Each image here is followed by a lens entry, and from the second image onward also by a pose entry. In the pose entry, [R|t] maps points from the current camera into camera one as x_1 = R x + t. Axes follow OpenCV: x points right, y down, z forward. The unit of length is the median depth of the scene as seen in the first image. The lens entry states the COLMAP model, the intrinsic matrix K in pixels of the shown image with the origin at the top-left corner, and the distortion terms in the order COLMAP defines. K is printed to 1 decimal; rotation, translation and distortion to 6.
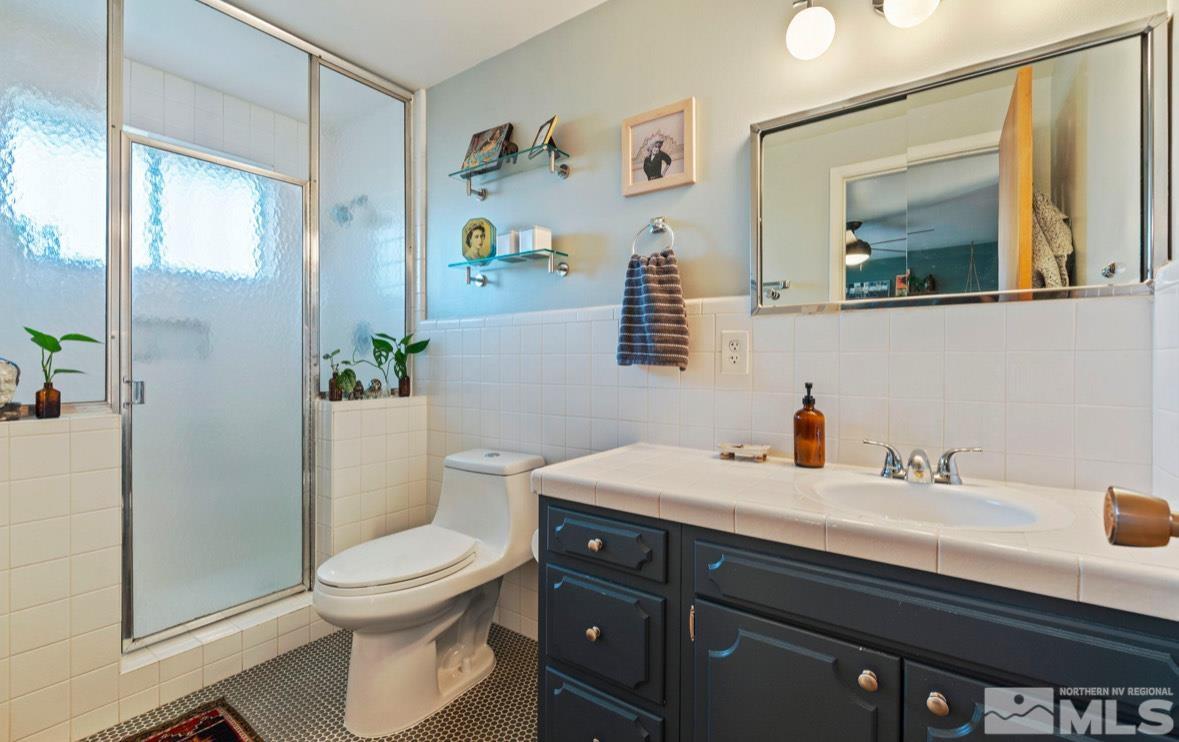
lens RADIAL K [[515.4, 0, 589.5], [0, 515.4, 371.0], [0, 0, 1]] dist [-0.000544, -0.000012]
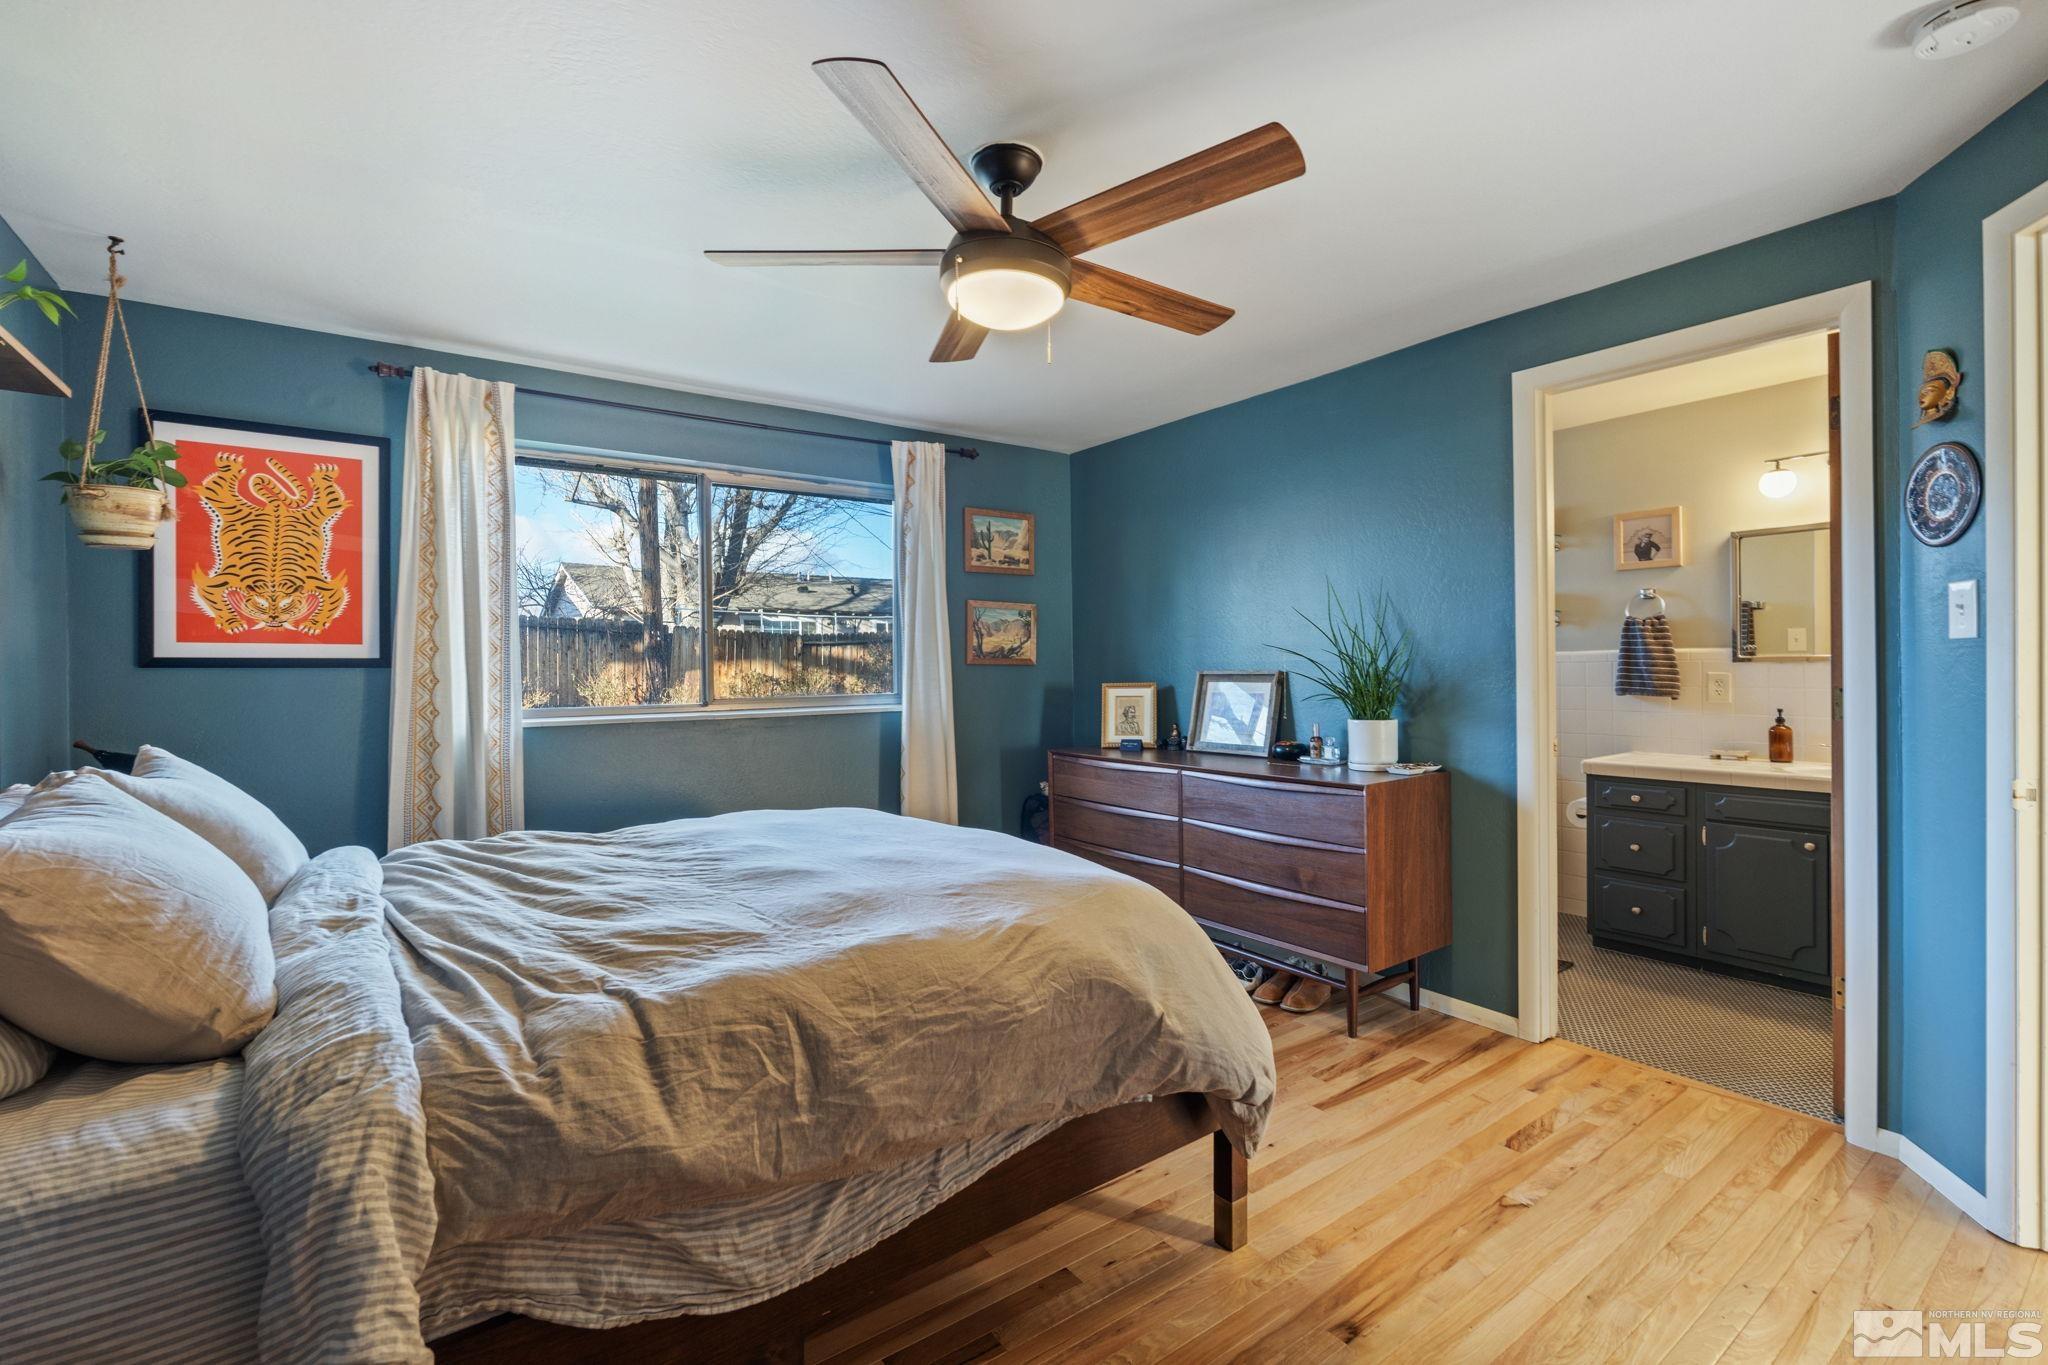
lens RADIAL K [[896.3, 0, 1024.0], [0, 896.3, 682.5], [0, 0, 1]] dist [-0.002554, -0.000044]
pose [[0.947984, -0.012250, -0.318083, -0.751283], [0.012279, 0.999923, -0.001912, -0.066774], [0.318082, -0.002094, 0.948061, -1.958096]]
